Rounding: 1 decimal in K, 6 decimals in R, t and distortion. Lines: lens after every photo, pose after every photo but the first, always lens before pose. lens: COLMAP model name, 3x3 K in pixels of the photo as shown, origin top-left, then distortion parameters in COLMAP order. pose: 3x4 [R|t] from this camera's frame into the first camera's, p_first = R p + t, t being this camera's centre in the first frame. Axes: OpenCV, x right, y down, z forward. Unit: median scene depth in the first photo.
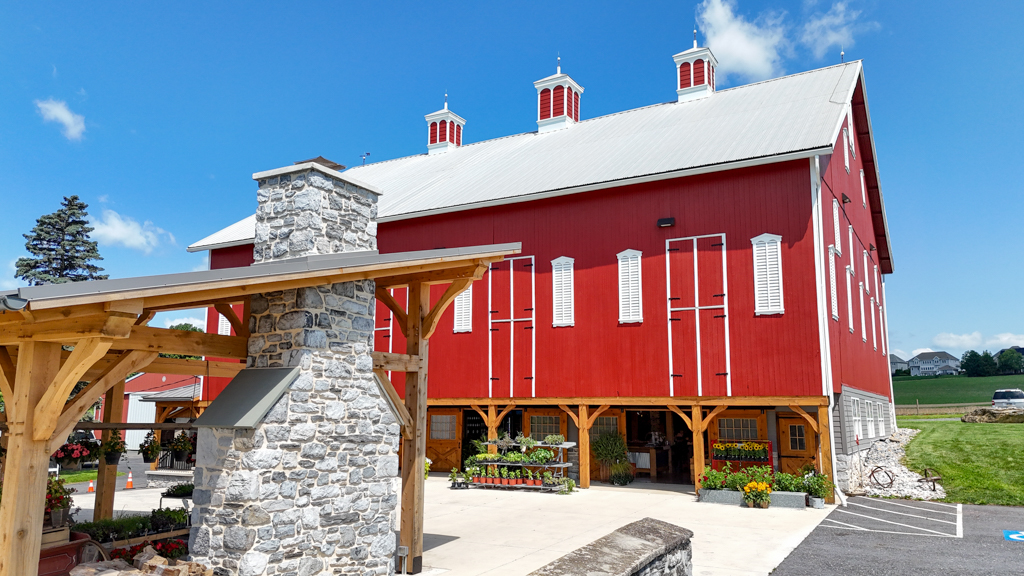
lens RADIAL K [[755.1, 0, 517.4], [0, 755.1, 287.6], [0, 0, 1]] dist [0.041295, -0.024984]
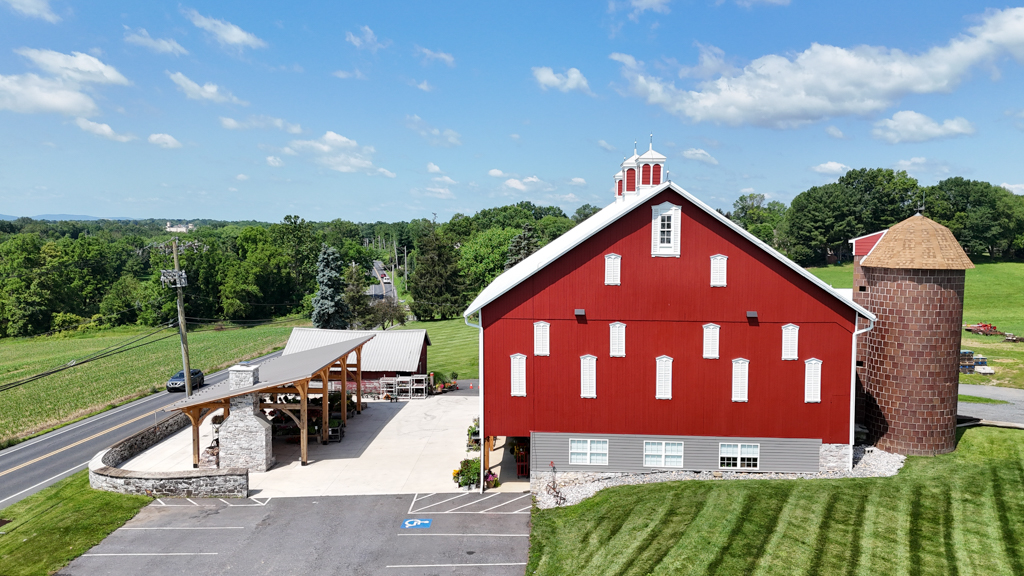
lens RADIAL K [[755.1, 0, 516.0], [0, 755.1, 285.6], [0, 0, 1]] dist [0.041295, -0.024984]
pose [[0.462166, 0.066534, -0.884294, 4.505449], [0.144973, 0.978097, 0.149361, -1.092340], [0.874863, -0.197228, 0.442397, 0.644205]]
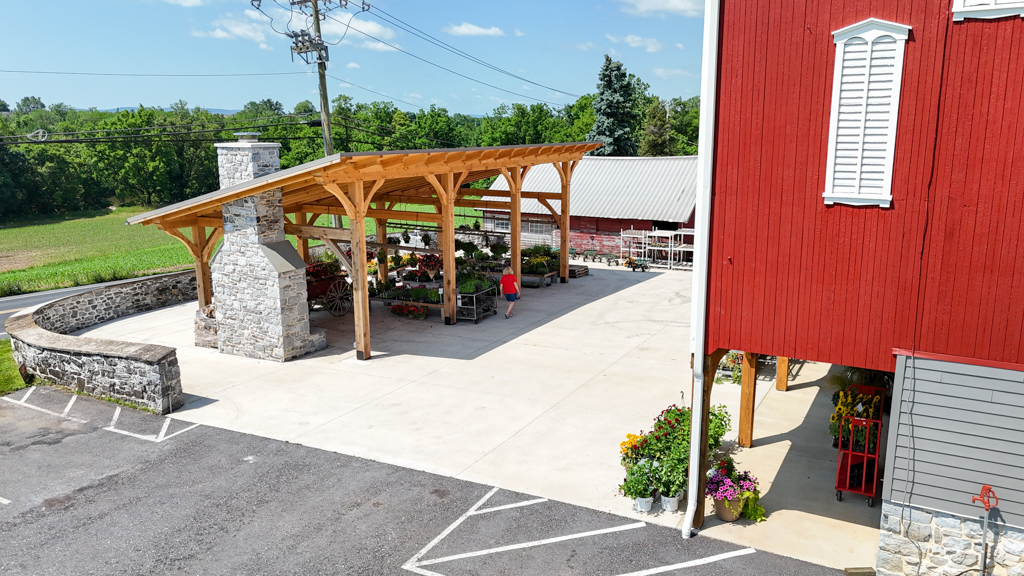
lens RADIAL K [[755.1, 0, 516.5], [0, 755.1, 289.6], [0, 0, 1]] dist [0.041295, -0.024984]
pose [[0.004054, 0.209286, -0.977846, 1.954585], [0.168299, 0.963763, 0.206970, -0.075499], [0.985728, -0.165410, -0.031315, 1.910173]]
